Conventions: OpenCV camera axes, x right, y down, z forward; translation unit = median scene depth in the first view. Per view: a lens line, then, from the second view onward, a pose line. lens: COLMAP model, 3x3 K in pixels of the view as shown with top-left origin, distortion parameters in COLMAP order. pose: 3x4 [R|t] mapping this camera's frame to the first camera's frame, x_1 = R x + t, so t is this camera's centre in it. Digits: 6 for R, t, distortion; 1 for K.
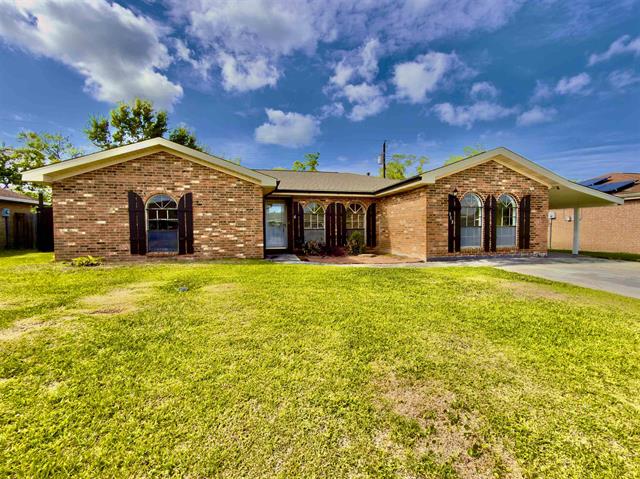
lens RADIAL K [[280.0, 0, 320.7], [0, 280.0, 239.1], [0, 0, 1]] dist [-0.001672, -0.000035]
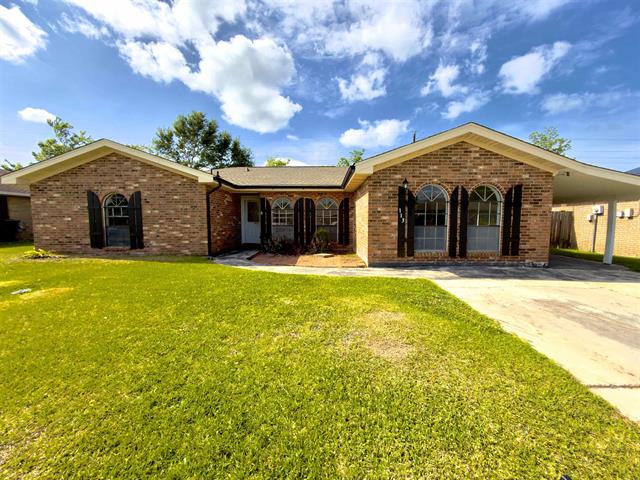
lens RADIAL K [[255.7, 0, 318.6], [0, 255.7, 238.9], [0, 0, 1]] dist [-0.002213, 0.000239]
pose [[0.972656, 0.023144, -0.231093, 0.398970], [-0.015881, 0.999321, 0.033241, -0.026981], [0.231705, -0.028662, 0.972364, 0.208624]]
